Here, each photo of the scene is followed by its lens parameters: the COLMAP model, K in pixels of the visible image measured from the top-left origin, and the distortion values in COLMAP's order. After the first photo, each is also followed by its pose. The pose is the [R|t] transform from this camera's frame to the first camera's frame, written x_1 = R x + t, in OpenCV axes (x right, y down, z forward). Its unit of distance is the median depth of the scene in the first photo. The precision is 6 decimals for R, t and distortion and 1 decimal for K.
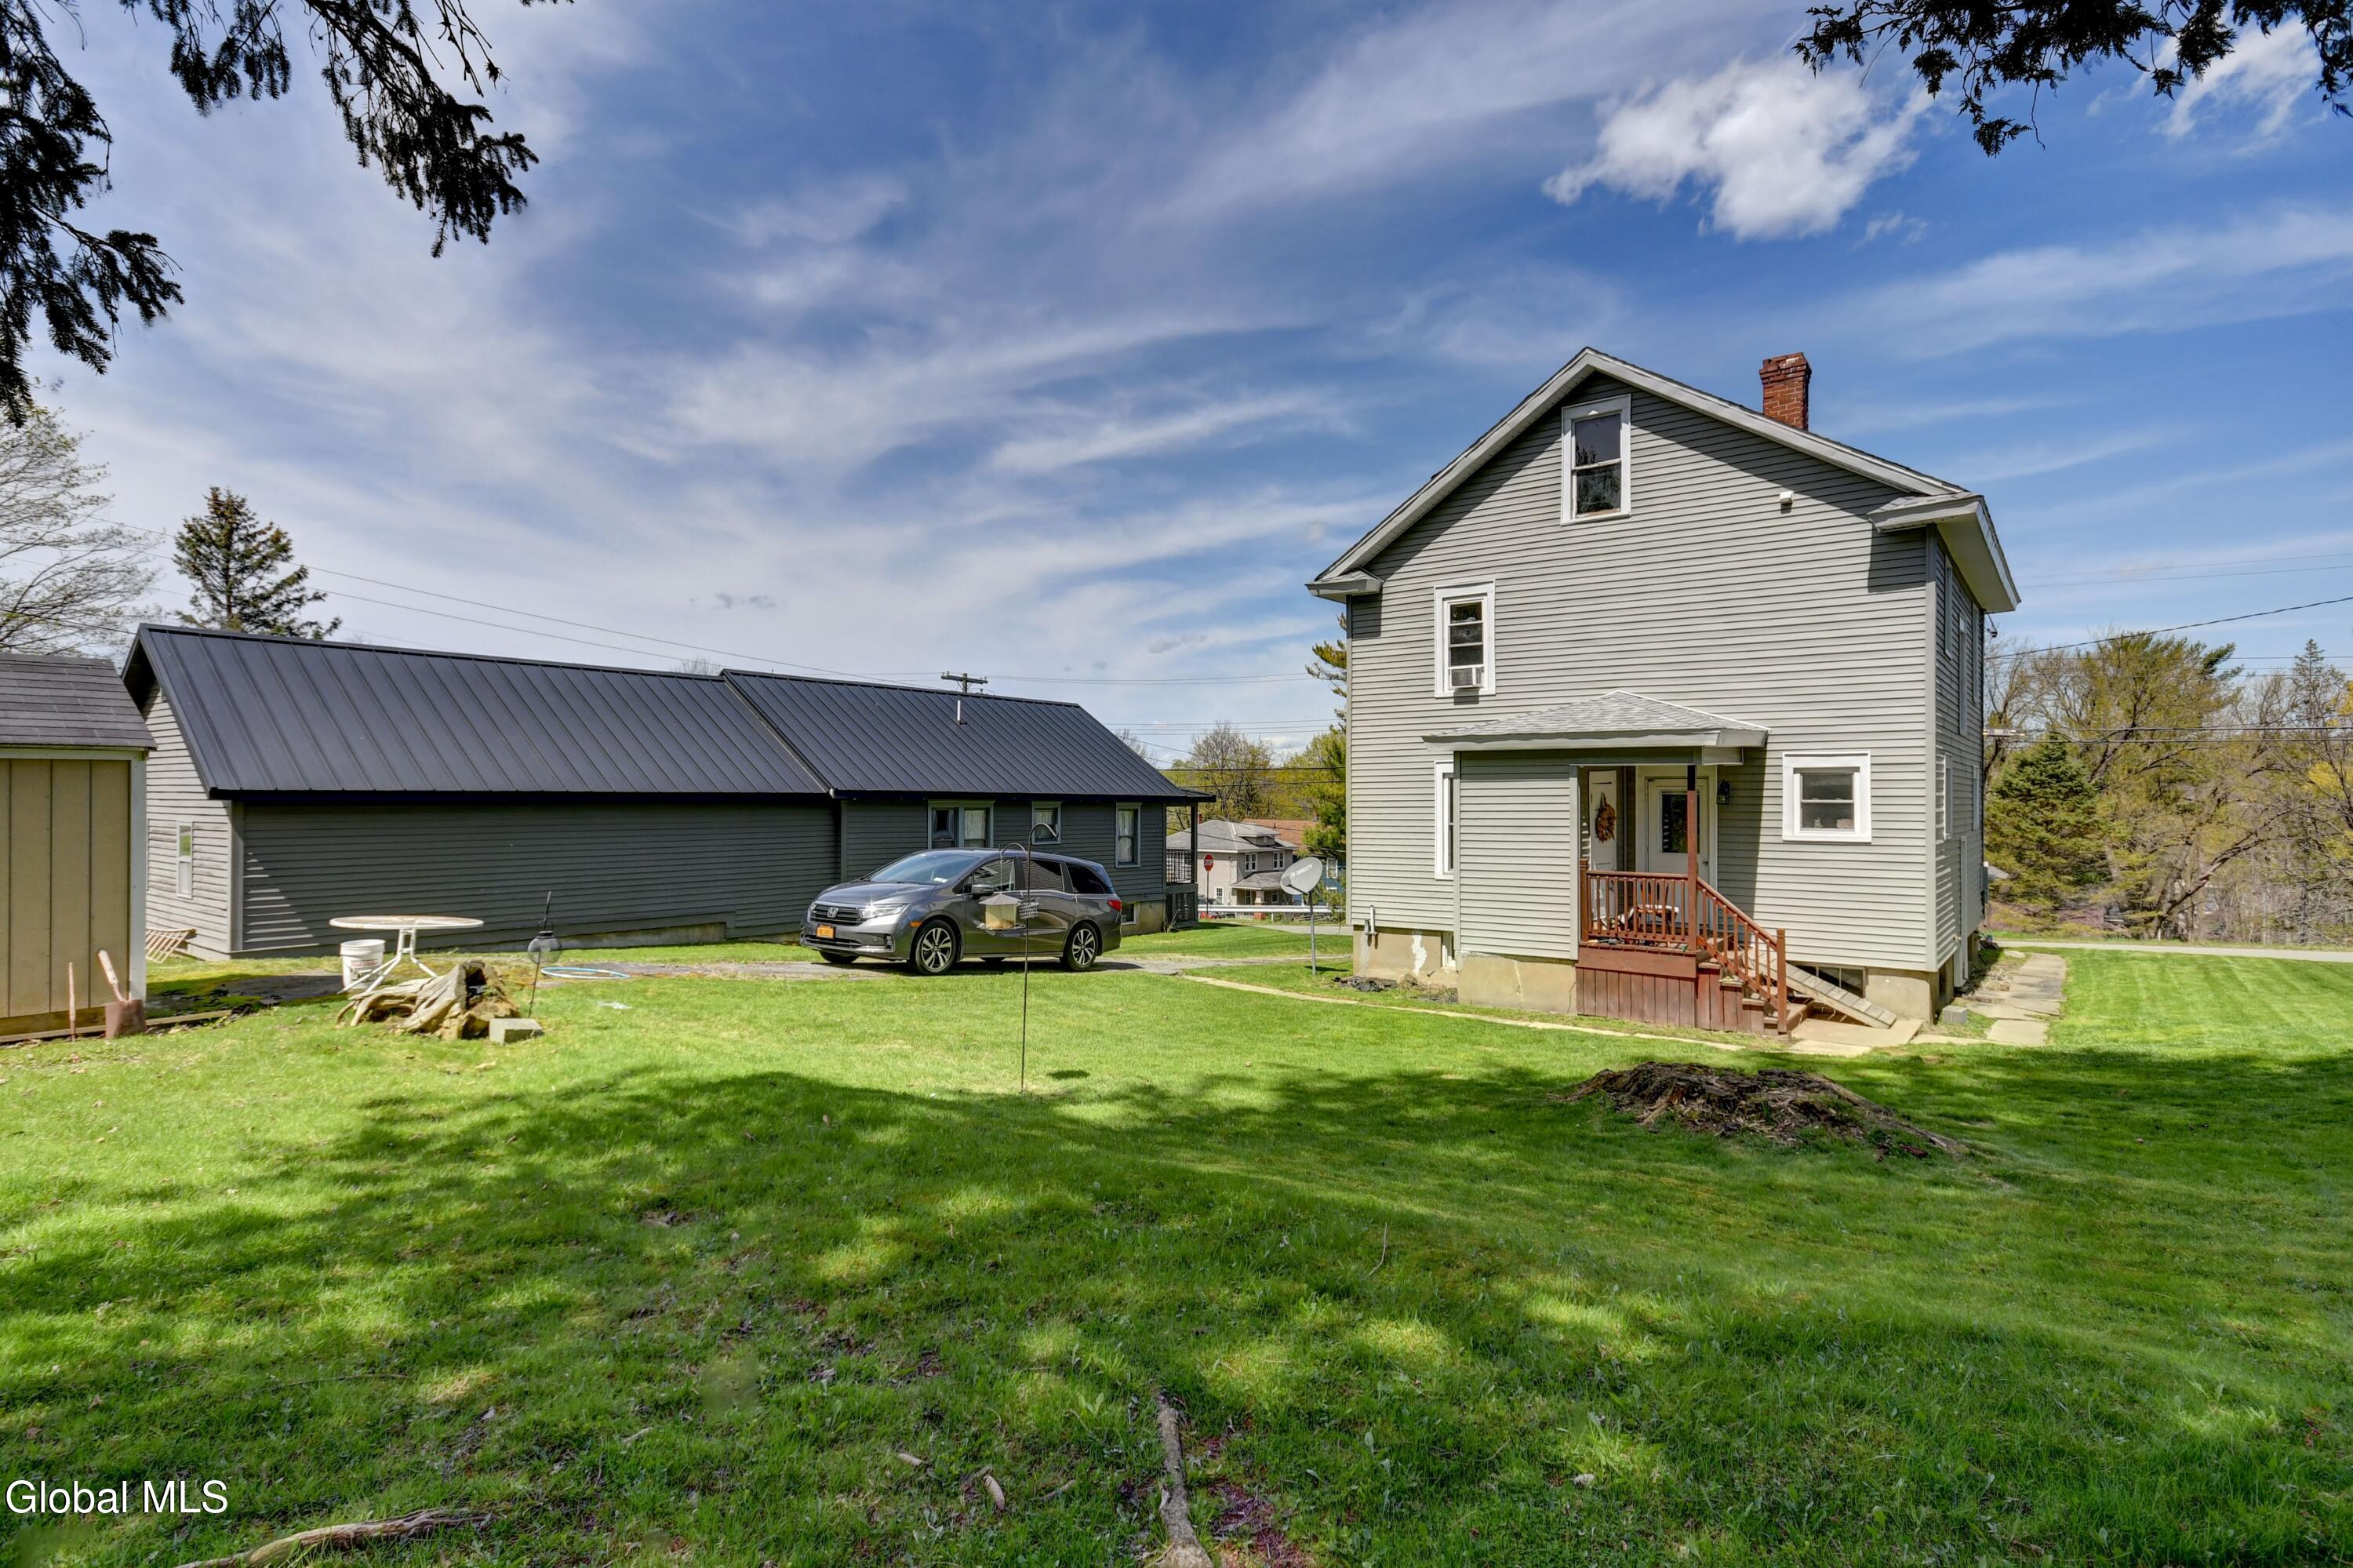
lens RADIAL K [[1194.6, 0, 1176.5], [0, 1194.6, 784.0], [0, 0, 1]] dist [-0.004489, -0.000355]
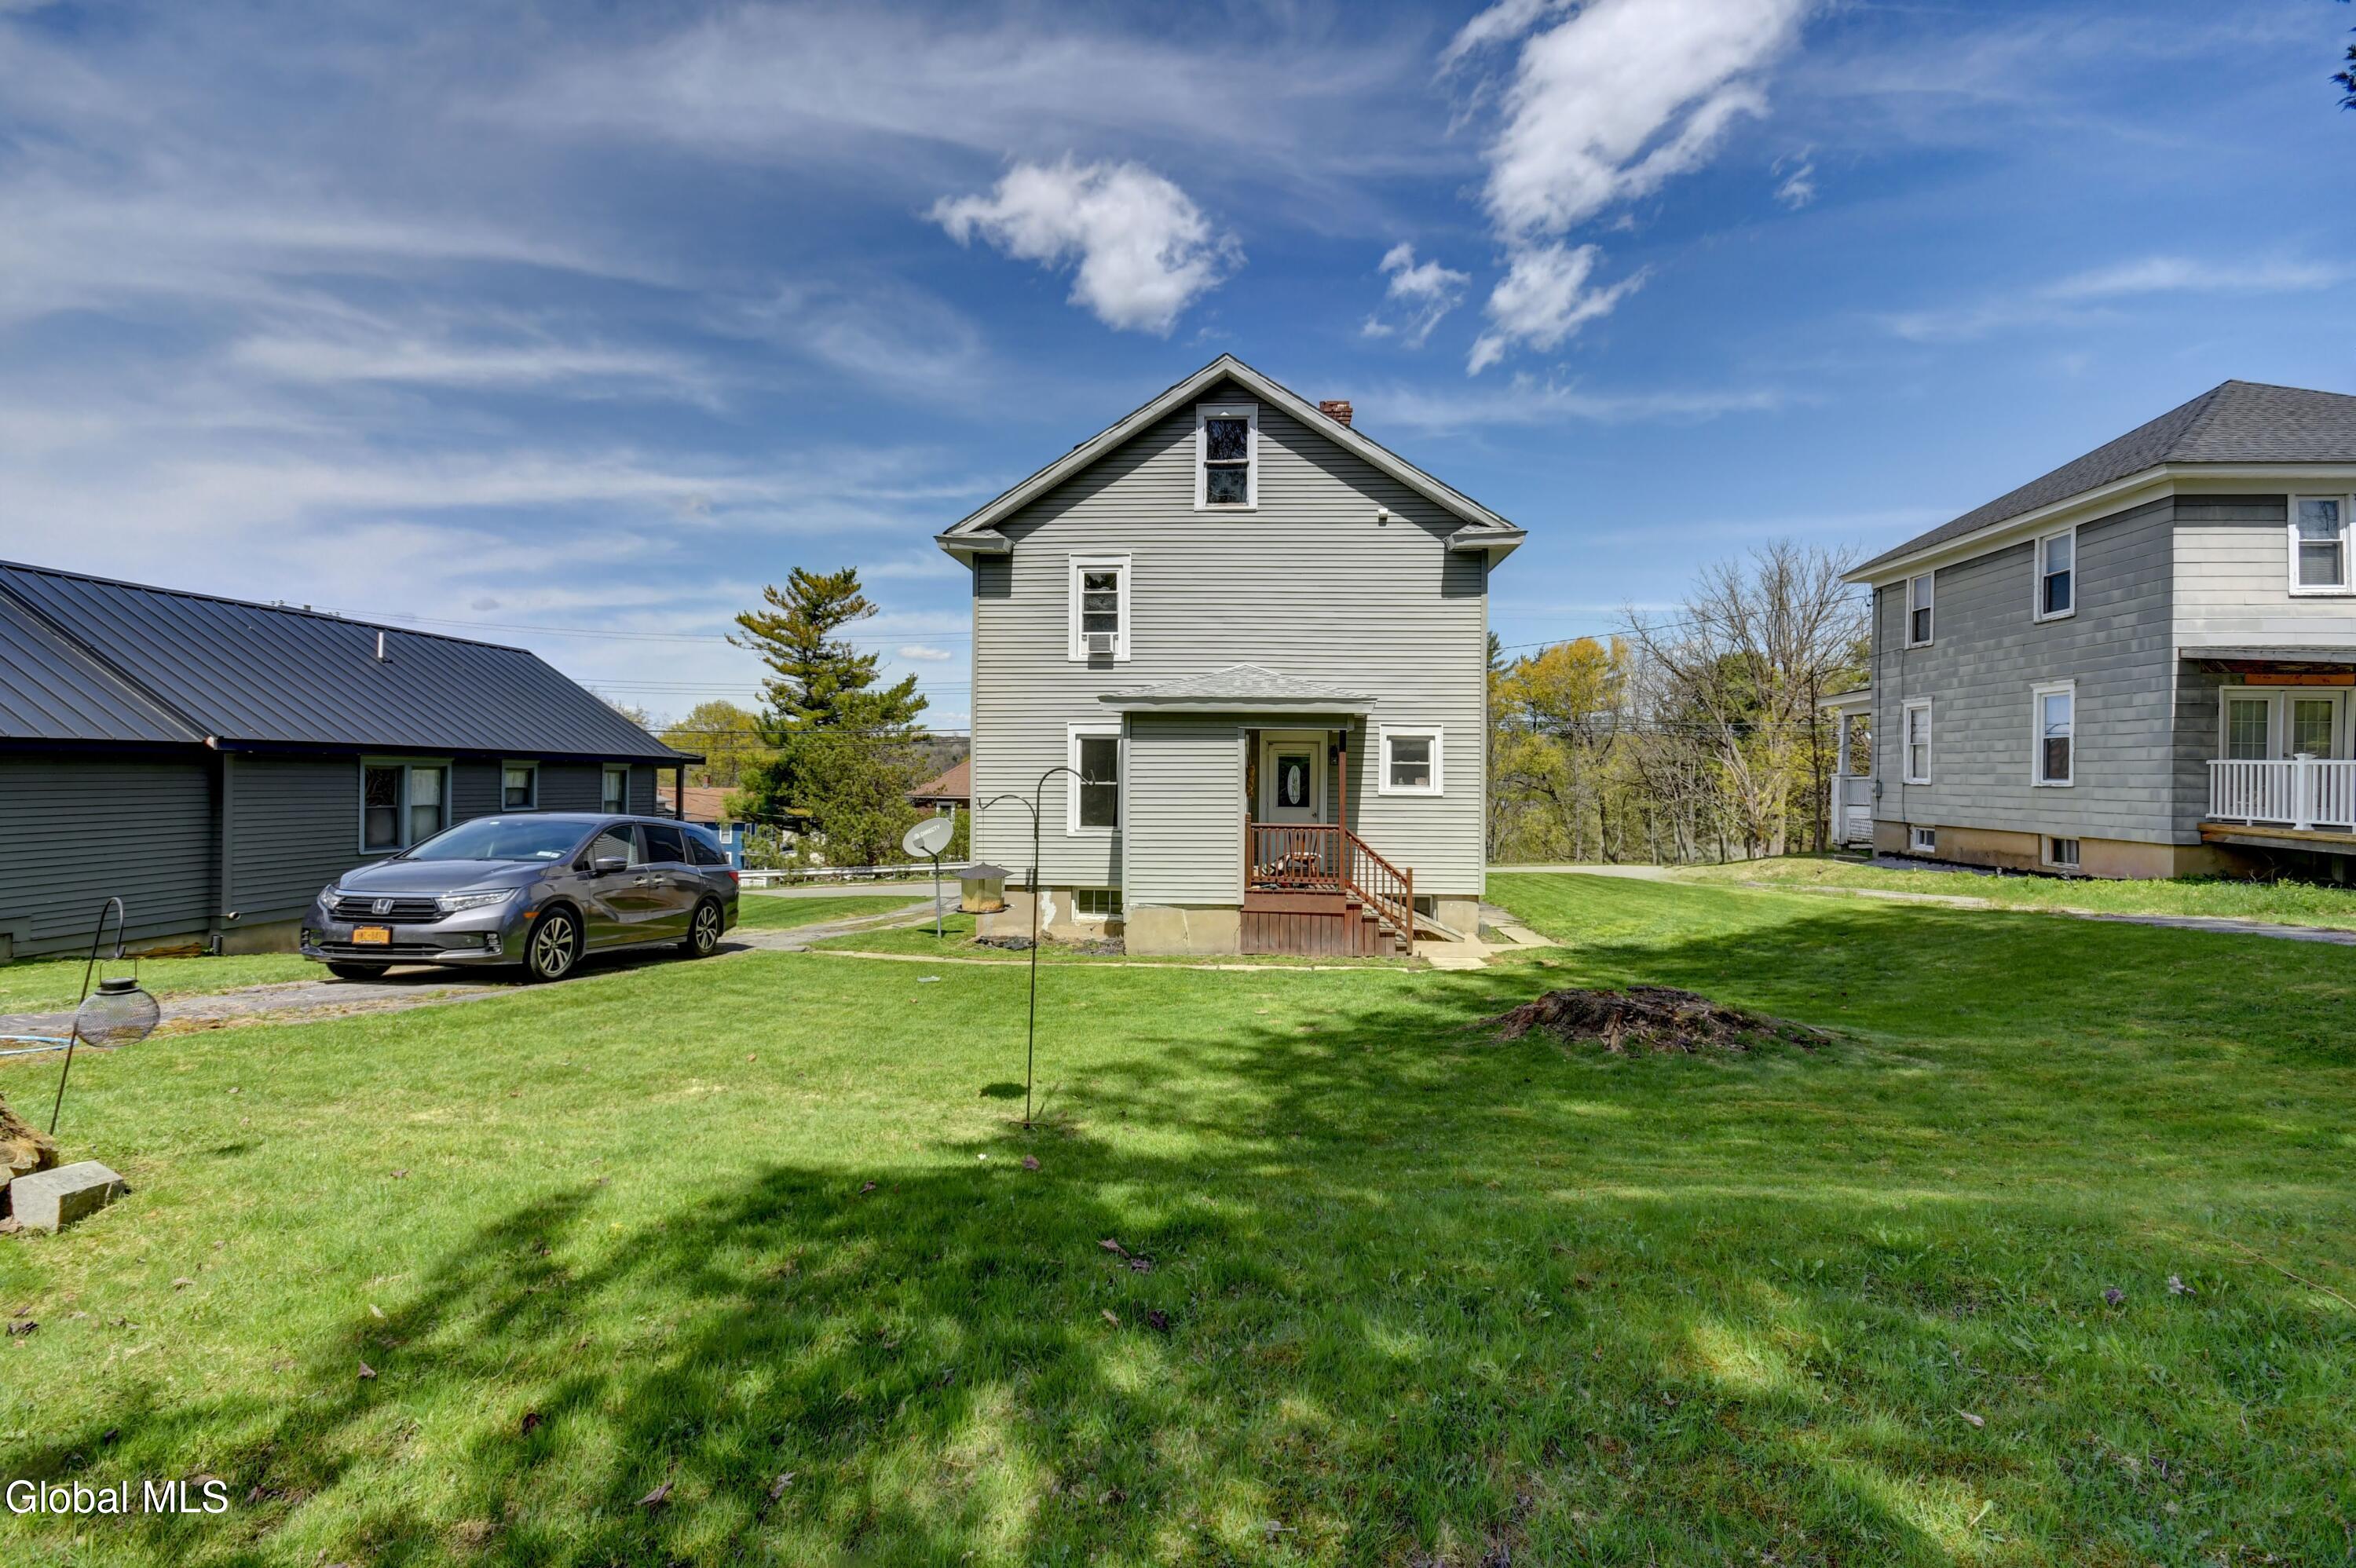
lens RADIAL K [[1056.2, 0, 1147.2], [0, 1056.2, 757.7], [0, 0, 1]] dist [0.001271, 0.000156]
pose [[0.820071, 0.015016, 0.572064, -0.253282], [-0.014327, 0.999881, -0.005707, 0.015864], [-0.572082, -0.003515, 0.820189, 0.215271]]
